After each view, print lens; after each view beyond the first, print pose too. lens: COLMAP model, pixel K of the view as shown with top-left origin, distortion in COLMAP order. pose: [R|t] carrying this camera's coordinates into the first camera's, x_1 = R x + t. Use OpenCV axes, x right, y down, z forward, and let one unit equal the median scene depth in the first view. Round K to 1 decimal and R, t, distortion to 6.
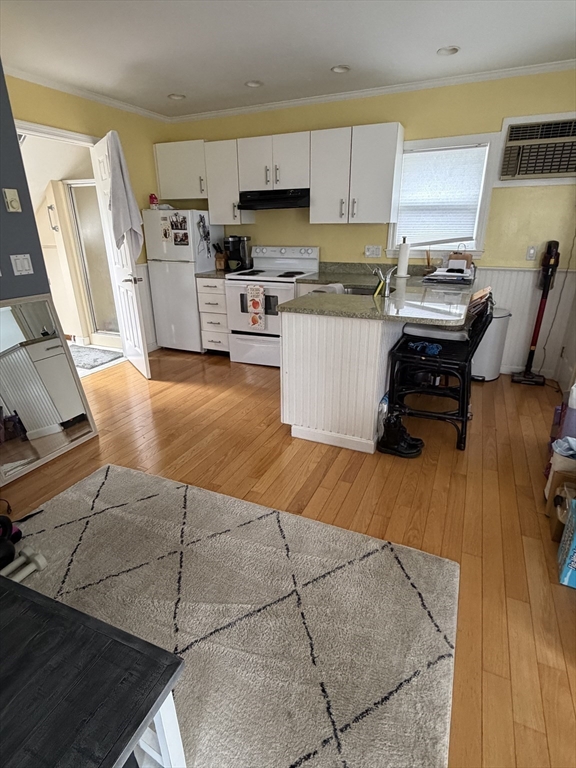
lens RADIAL K [[401.7, 0, 288.0], [0, 401.7, 384.0], [0, 0, 1]] dist [-0.001412, 0.000074]
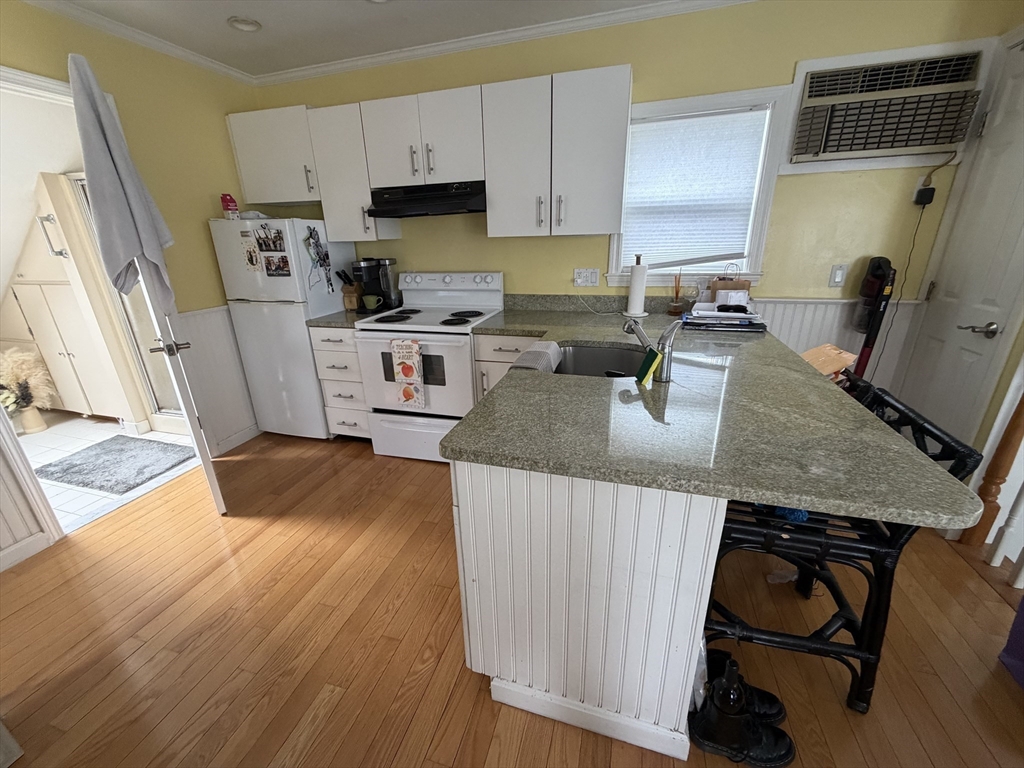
lens RADIAL K [[407.1, 0, 509.2], [0, 407.1, 383.5], [0, 0, 1]] dist [-0.000860, 0.000089]
pose [[0.990656, -0.063134, 0.120890, -0.003772], [0.066997, 0.997356, -0.028157, -0.144630], [-0.118793, 0.035993, 0.992267, 0.356563]]
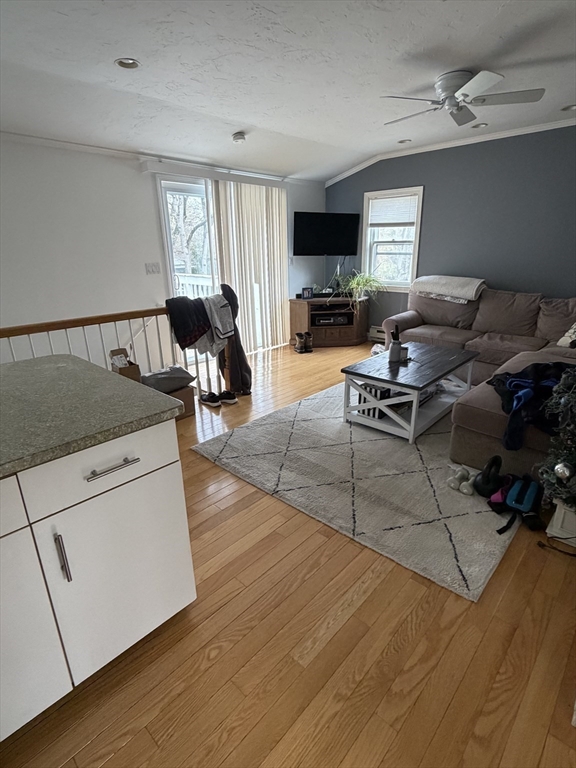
lens RADIAL K [[401.7, 0, 288.0], [0, 401.7, 384.0], [0, 0, 1]] dist [-0.001412, 0.000074]
pose [[-0.948692, -0.075730, 0.306999, -0.201662], [0.140984, 0.767741, 0.625057, -0.324369], [-0.283032, 0.636269, -0.717673, 0.812160]]
